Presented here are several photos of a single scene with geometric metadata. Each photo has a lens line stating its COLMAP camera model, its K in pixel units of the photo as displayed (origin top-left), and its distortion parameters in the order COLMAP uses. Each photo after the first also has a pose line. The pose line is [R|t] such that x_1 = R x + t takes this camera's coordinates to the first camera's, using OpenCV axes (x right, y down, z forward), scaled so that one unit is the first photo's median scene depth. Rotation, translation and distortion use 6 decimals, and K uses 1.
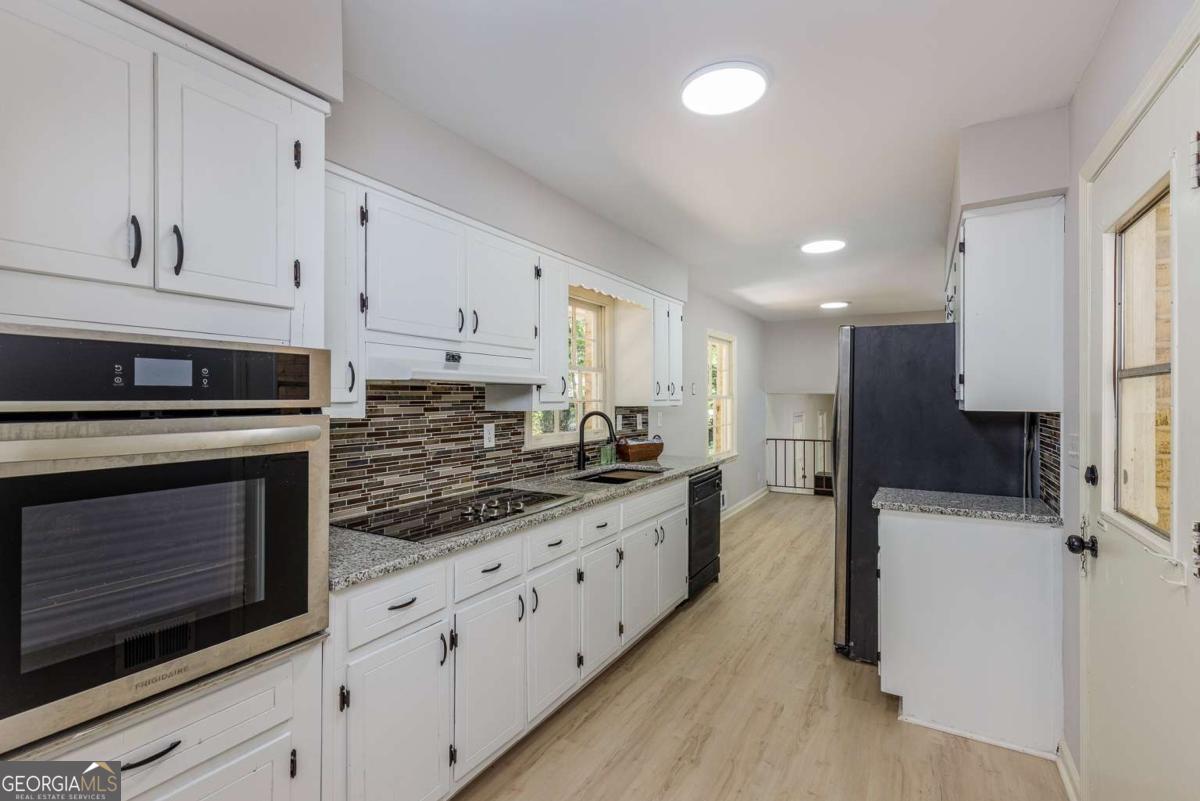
lens RADIAL K [[533.7, 0, 600.5], [0, 533.7, 397.3], [0, 0, 1]] dist [0.004963, -0.000894]
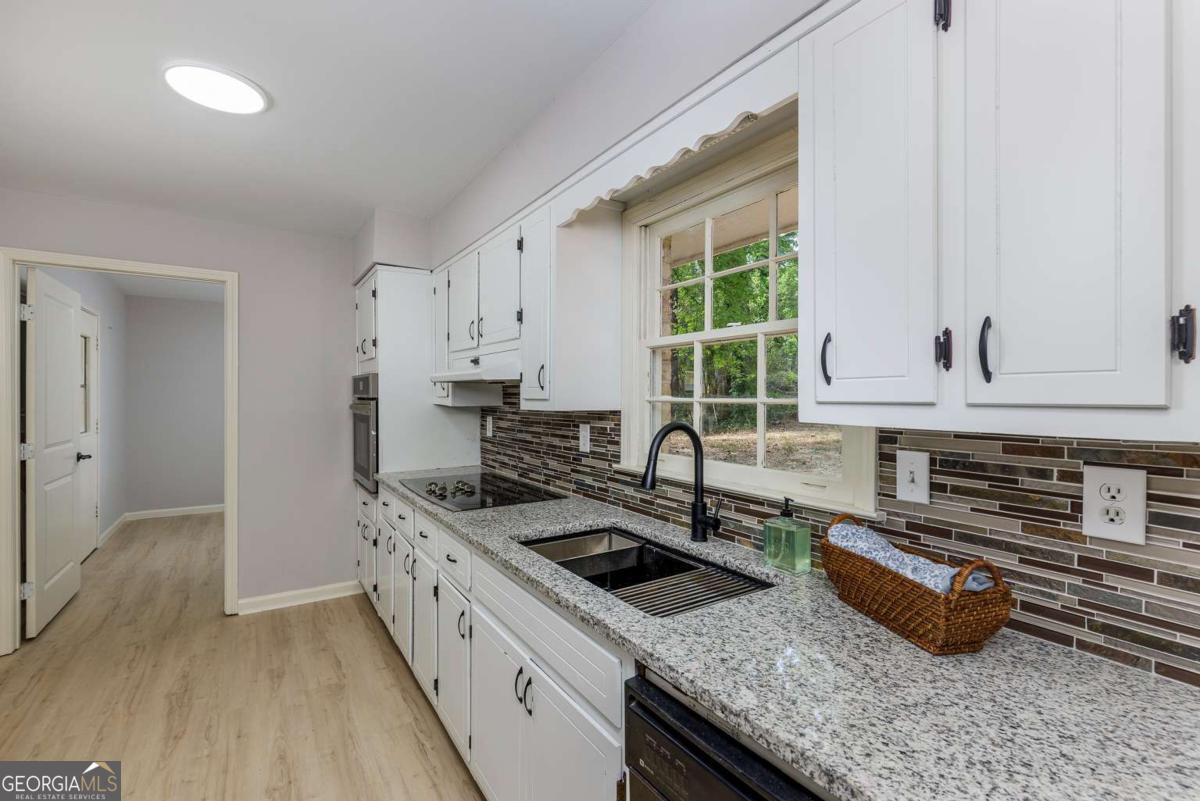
lens RADIAL K [[533.7, 0, 600.6], [0, 533.7, 398.0], [0, 0, 1]] dist [0.004963, -0.000894]
pose [[-0.429949, 0.003141, -0.902848, 0.548563], [-0.003886, 0.999978, 0.005329, 0.002324], [0.902845, 0.005800, -0.429928, 1.375065]]
